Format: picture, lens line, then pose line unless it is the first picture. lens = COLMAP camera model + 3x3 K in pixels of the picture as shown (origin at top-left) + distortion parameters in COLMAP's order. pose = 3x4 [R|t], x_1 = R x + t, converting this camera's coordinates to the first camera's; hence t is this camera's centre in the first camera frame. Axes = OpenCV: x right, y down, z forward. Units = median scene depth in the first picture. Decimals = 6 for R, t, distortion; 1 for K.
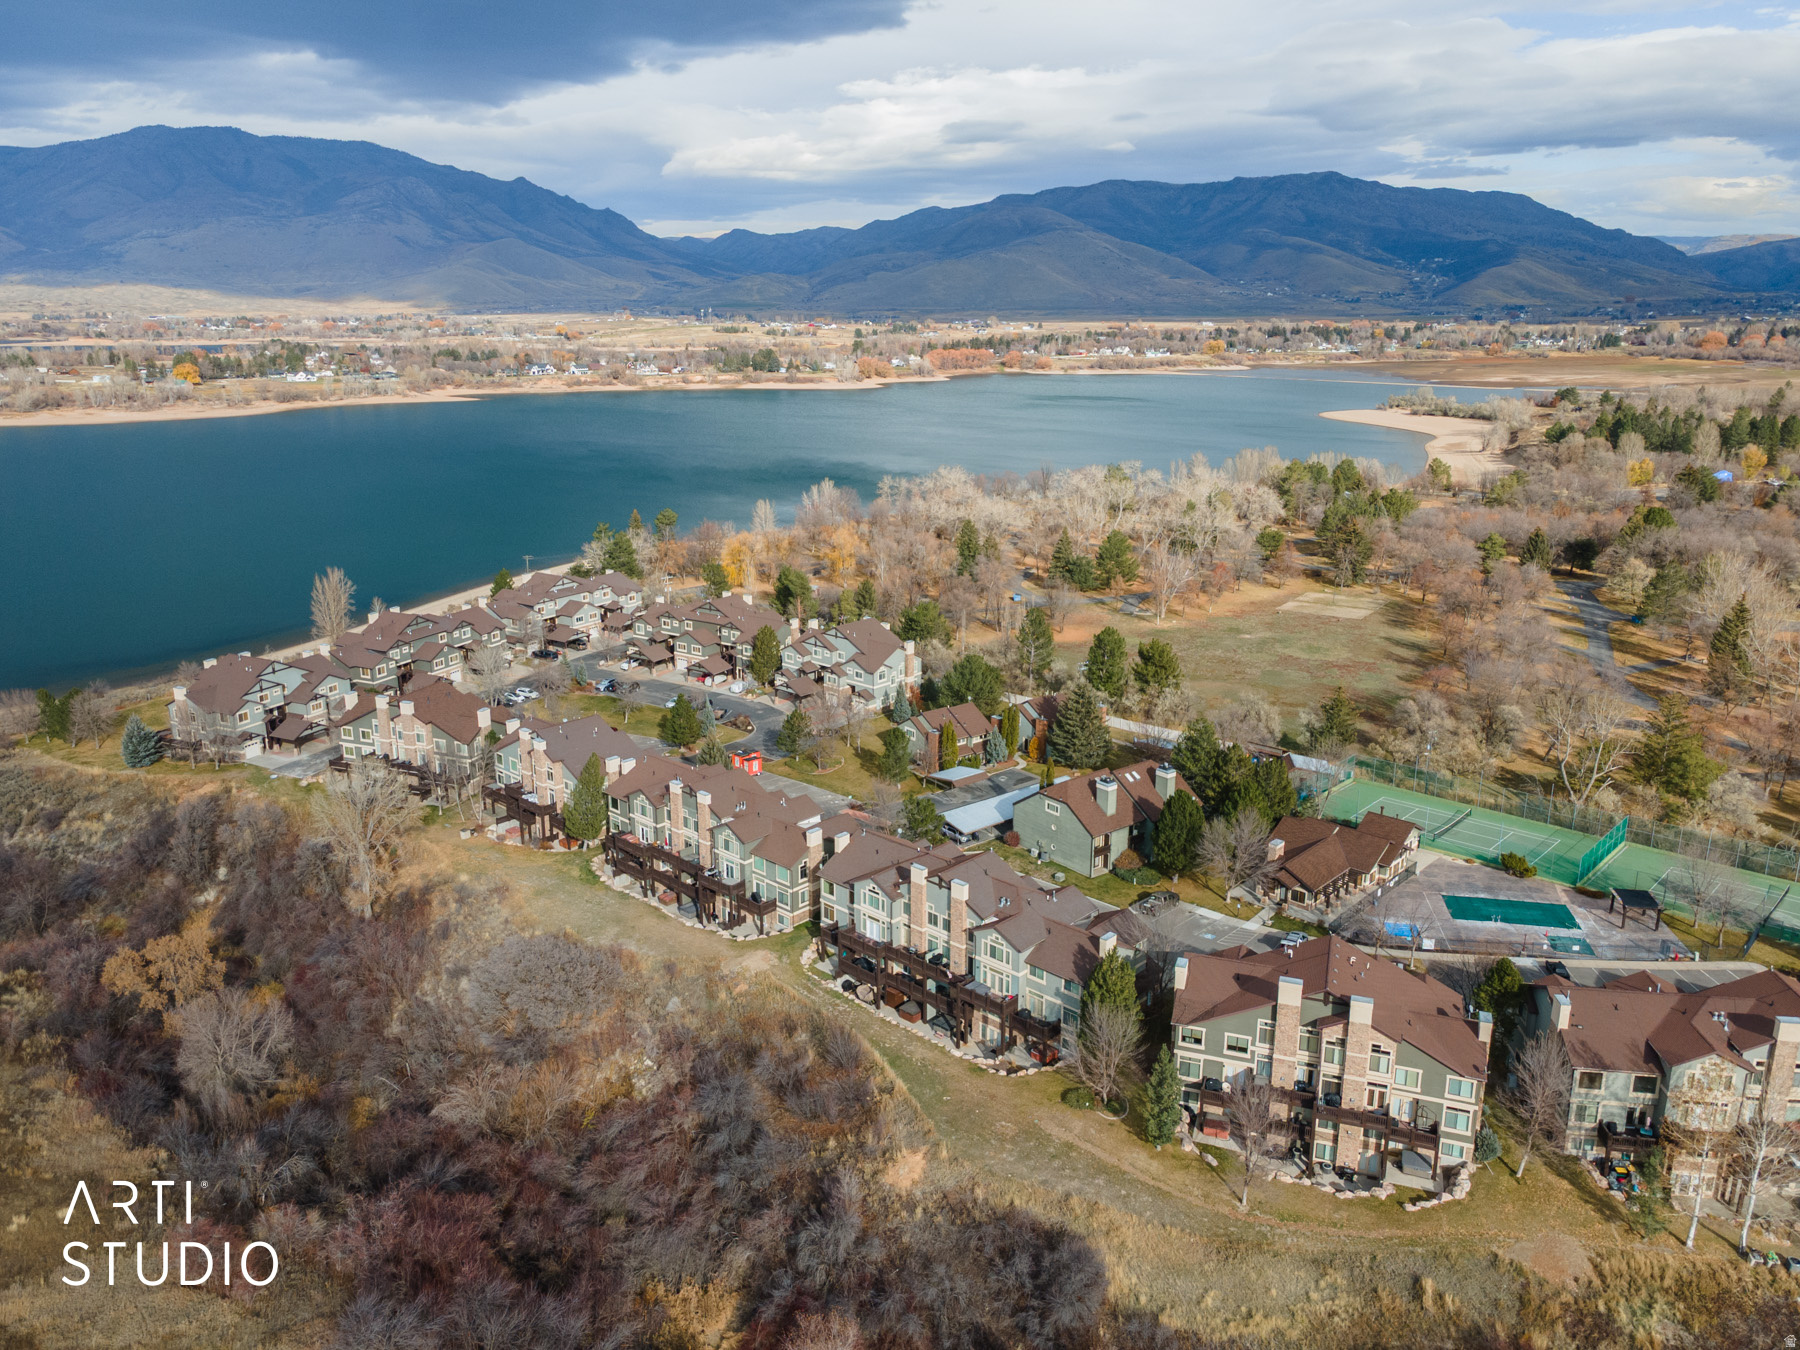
lens RADIAL K [[1333.6, 0, 900.0], [0, 1333.6, 675.0], [0, 0, 1]] dist [0.042824, 0.001430]
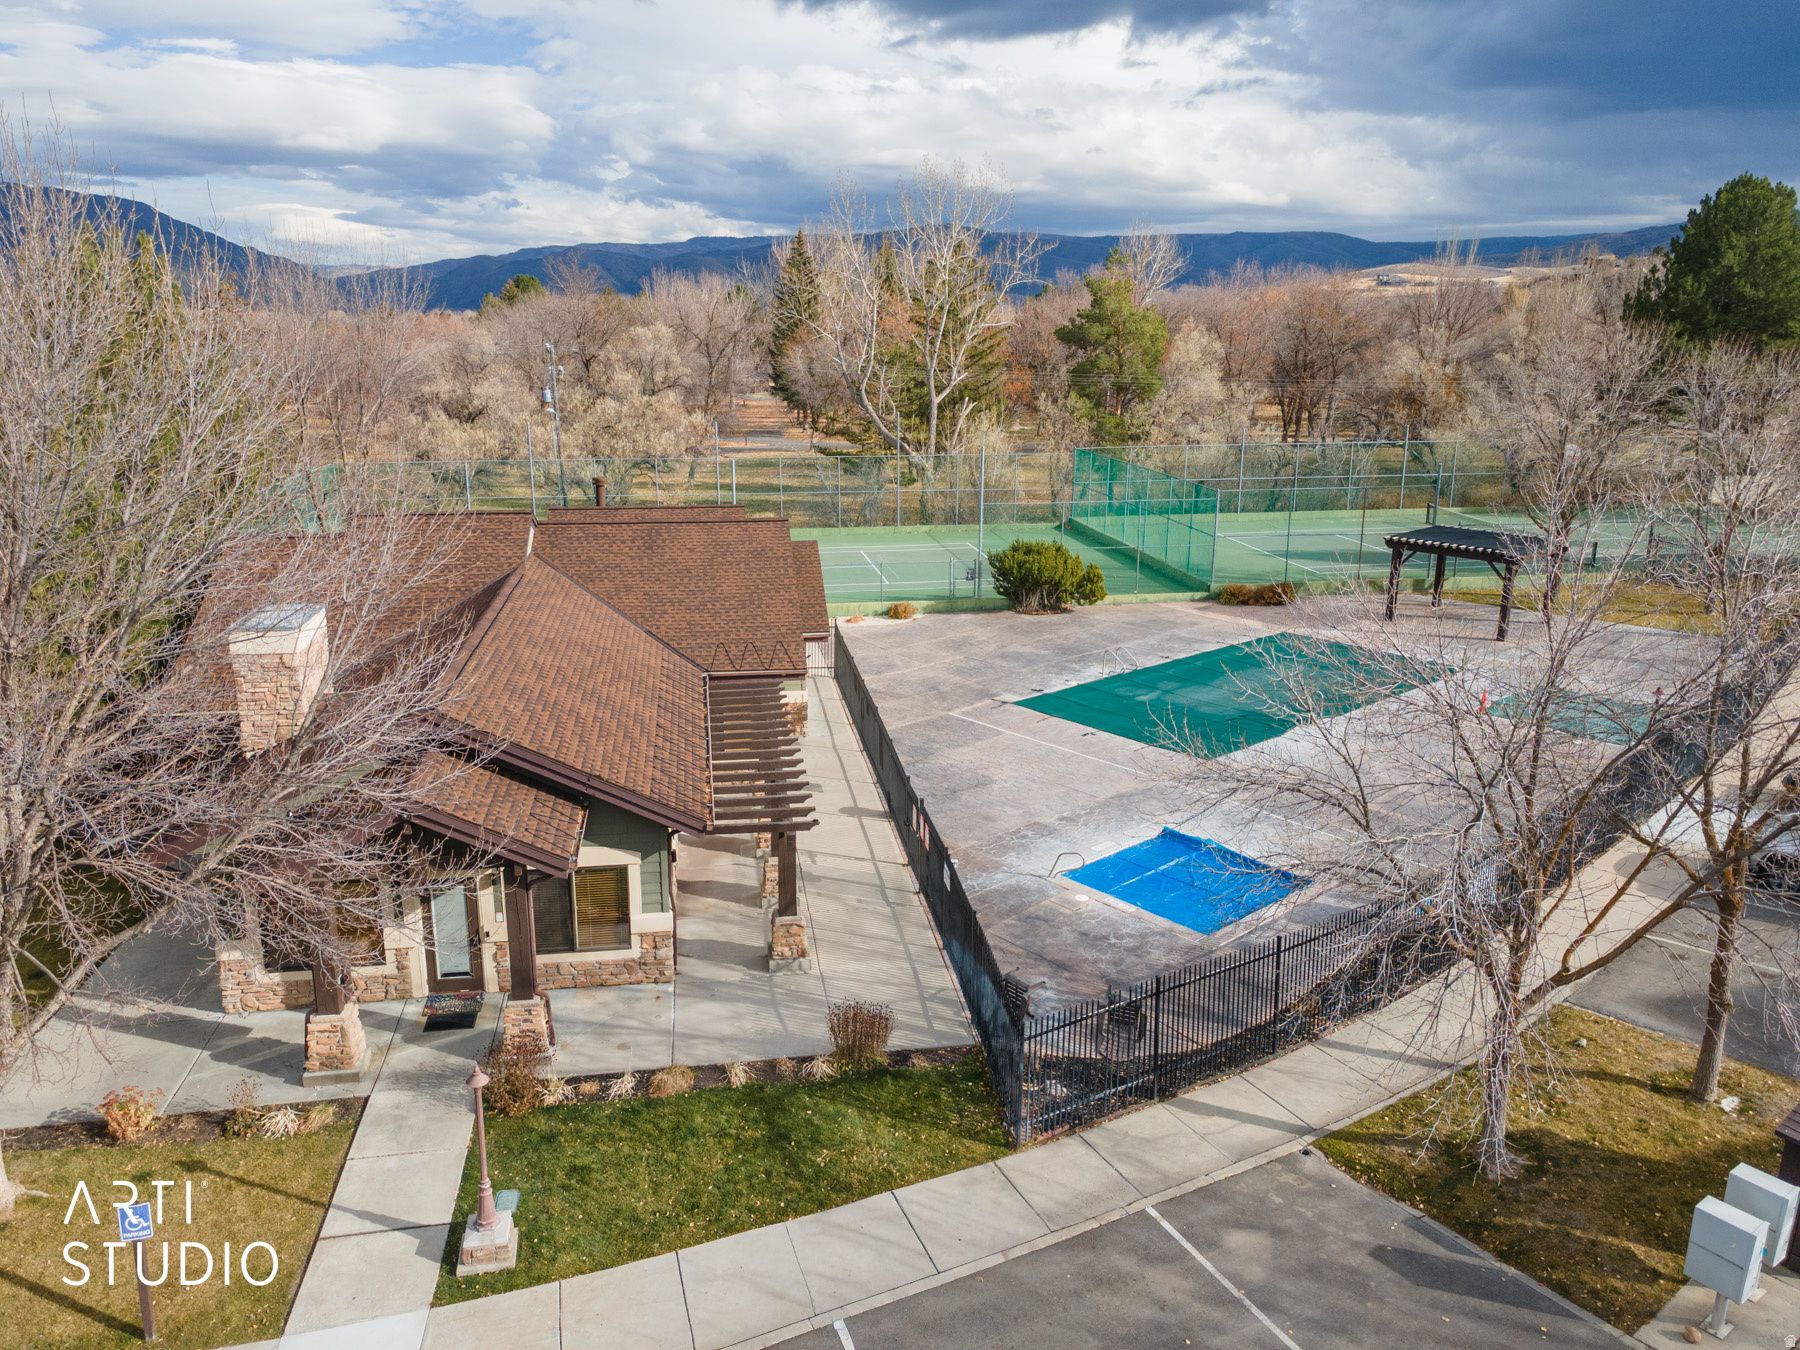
lens RADIAL K [[1315.0, 0, 891.8], [0, 1315.0, 660.8], [0, 0, 1]] dist [0.039347, 0.024417]
pose [[0.623433, -0.199181, 0.756081, 0.218043], [0.213947, 0.973559, 0.080061, 0.134697], [-0.752036, 0.111849, 0.649563, 0.874756]]
